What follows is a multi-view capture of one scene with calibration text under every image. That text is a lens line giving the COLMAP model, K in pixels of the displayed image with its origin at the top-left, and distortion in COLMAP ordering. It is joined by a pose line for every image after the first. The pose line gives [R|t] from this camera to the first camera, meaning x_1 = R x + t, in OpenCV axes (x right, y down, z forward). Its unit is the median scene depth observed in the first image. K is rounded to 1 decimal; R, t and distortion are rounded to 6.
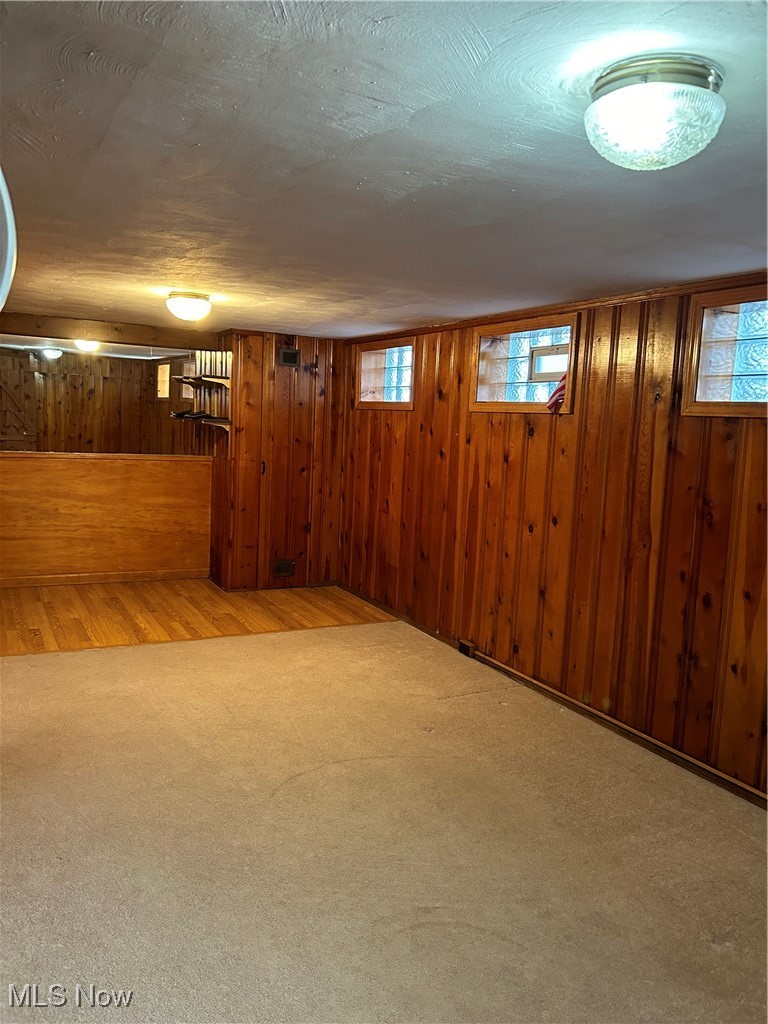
lens RADIAL K [[768.4, 0, 389.7], [0, 768.4, 500.8], [0, 0, 1]] dist [0.052799, -0.059808]
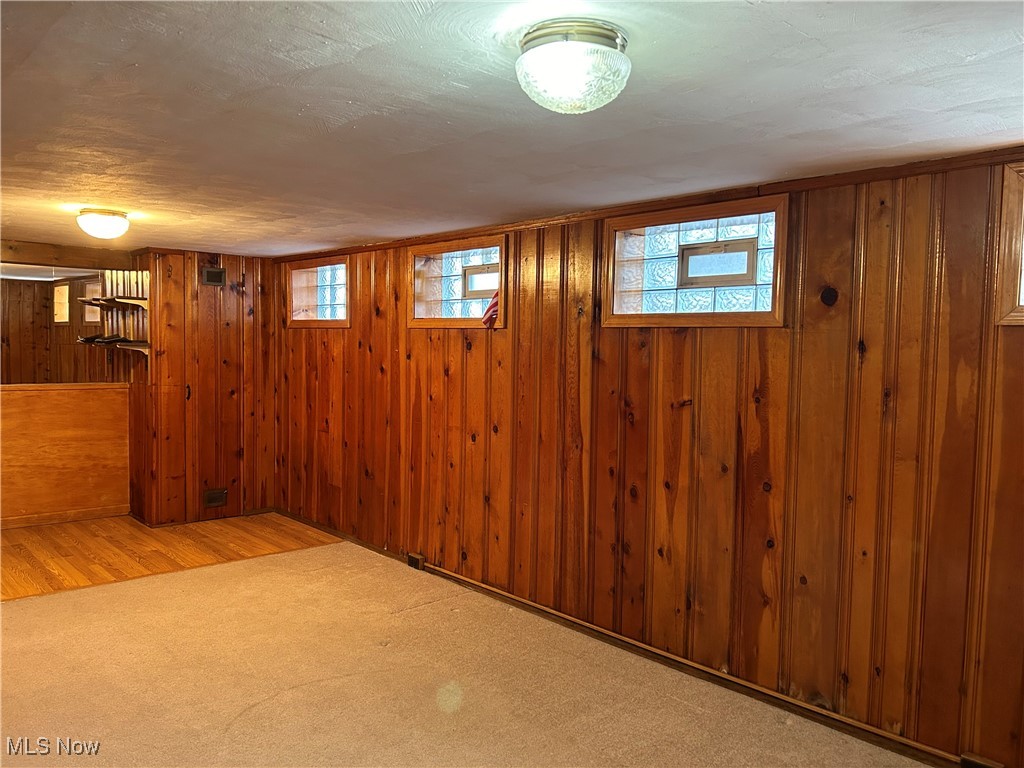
lens RADIAL K [[768.4, 0, 509.5], [0, 768.4, 384.4], [0, 0, 1]] dist [0.052799, -0.059808]
pose [[0.969466, -0.042137, 0.241578, -0.017019], [0.052707, 0.997907, -0.037460, 0.004777], [-0.239494, 0.049050, 0.969658, -0.024819]]
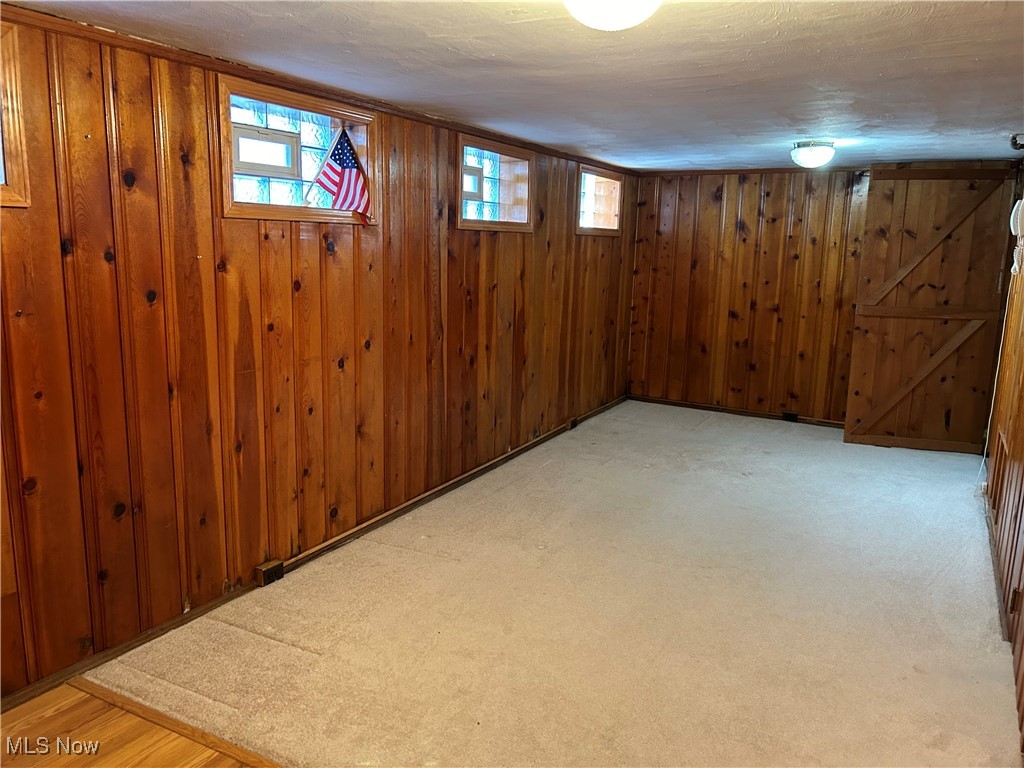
lens RADIAL K [[768.4, 0, 501.6], [0, 768.4, 381.9], [0, 0, 1]] dist [0.052799, -0.059808]
pose [[-0.537180, -0.210130, 0.816874, -0.577778], [0.041235, 0.960771, 0.274261, -0.161911], [-0.842459, 0.181011, -0.507442, 1.239303]]
